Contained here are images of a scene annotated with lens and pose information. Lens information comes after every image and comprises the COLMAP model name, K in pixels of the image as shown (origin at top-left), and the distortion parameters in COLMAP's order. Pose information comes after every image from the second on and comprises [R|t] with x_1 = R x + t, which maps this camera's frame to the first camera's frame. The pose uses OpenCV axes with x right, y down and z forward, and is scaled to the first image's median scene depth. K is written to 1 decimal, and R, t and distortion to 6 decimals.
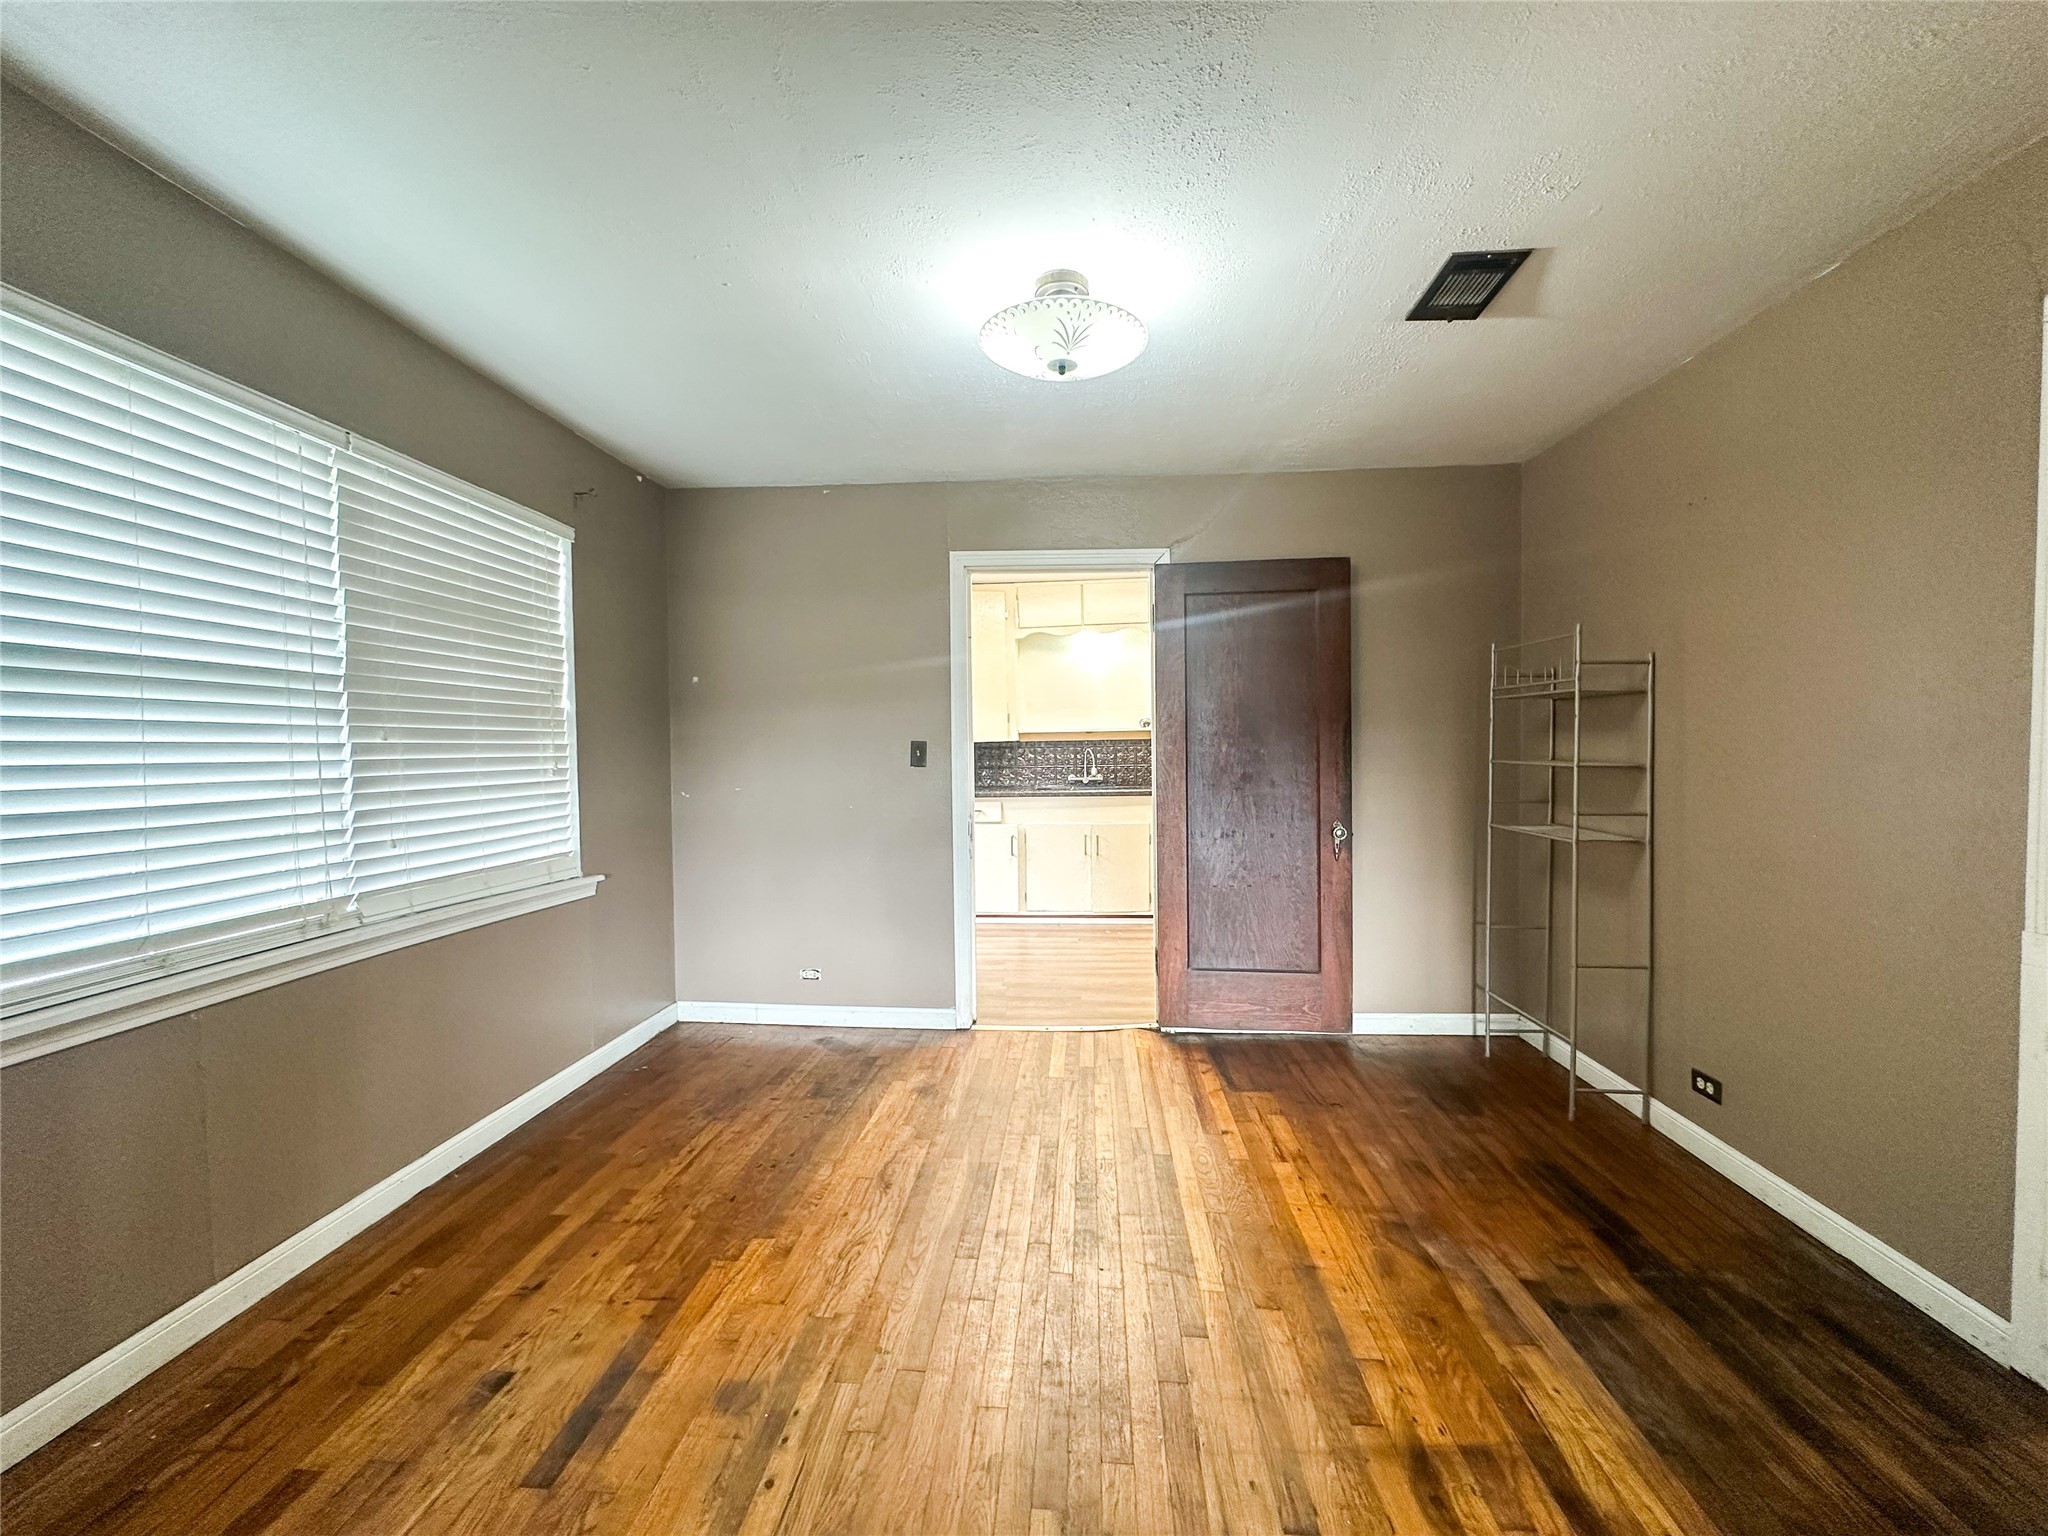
lens RADIAL K [[820.3, 0, 1024.0], [0, 820.3, 768.0], [0, 0, 1]] dist [0.000015, 0.000469]
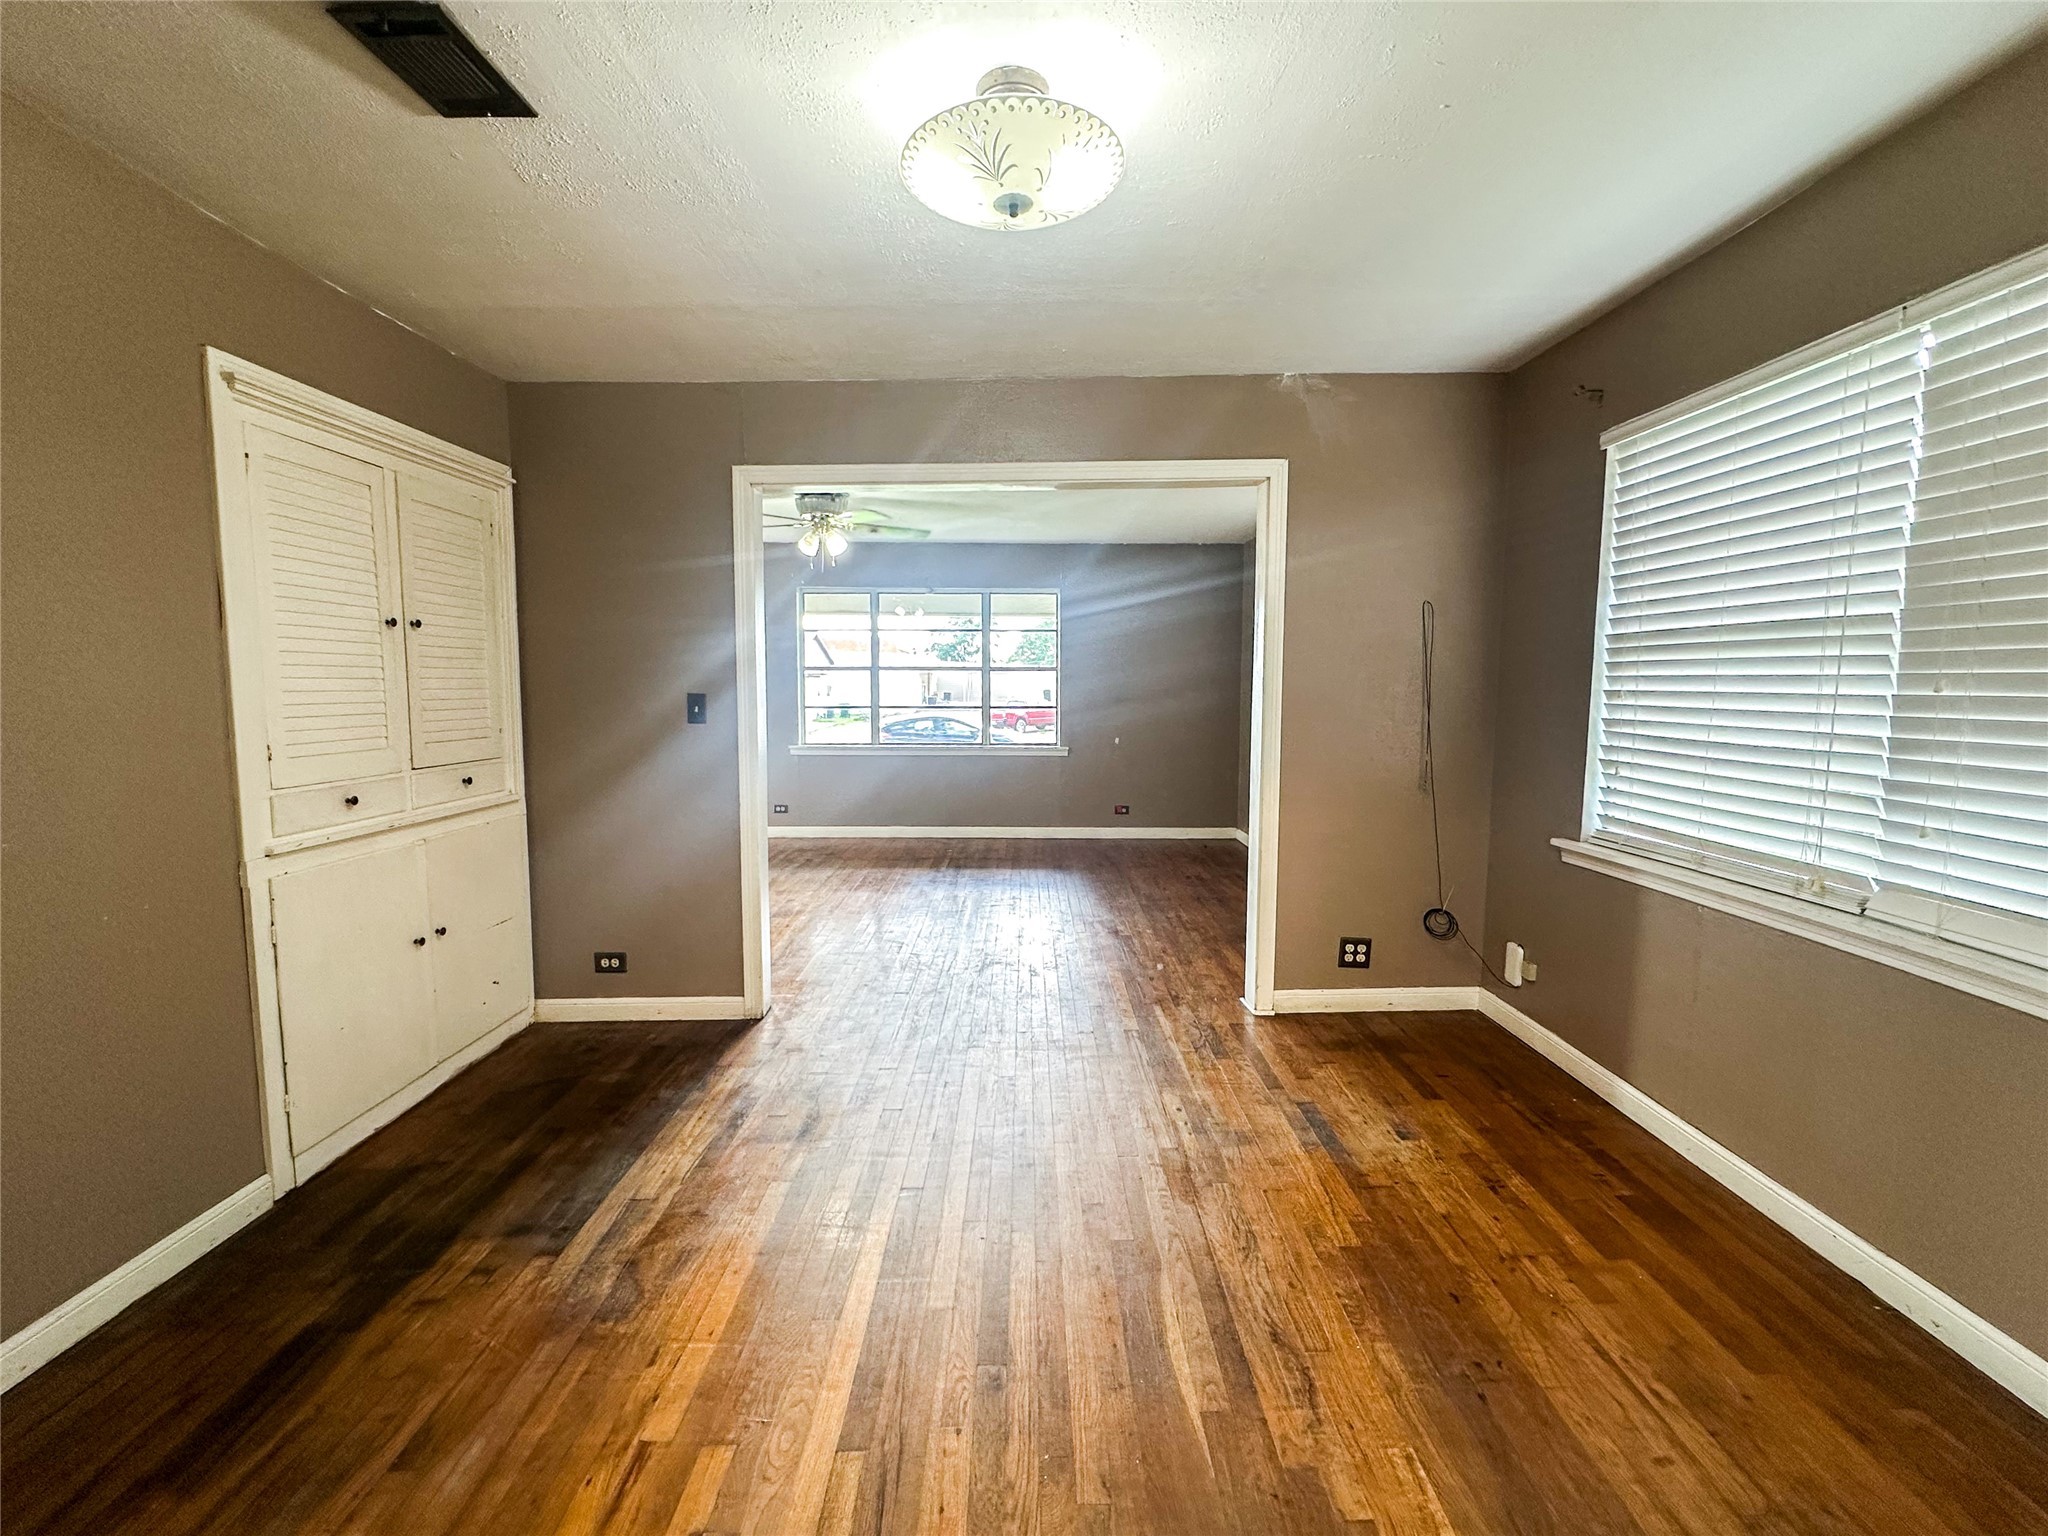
lens RADIAL K [[820.3, 0, 1024.0], [0, 820.3, 768.0], [0, 0, 1]] dist [0.000015, 0.000469]
pose [[-0.996887, 0.018633, -0.076607, 0.105747], [0.008187, 0.990883, 0.134474, -0.079327], [0.078414, 0.133428, -0.987952, 1.835228]]
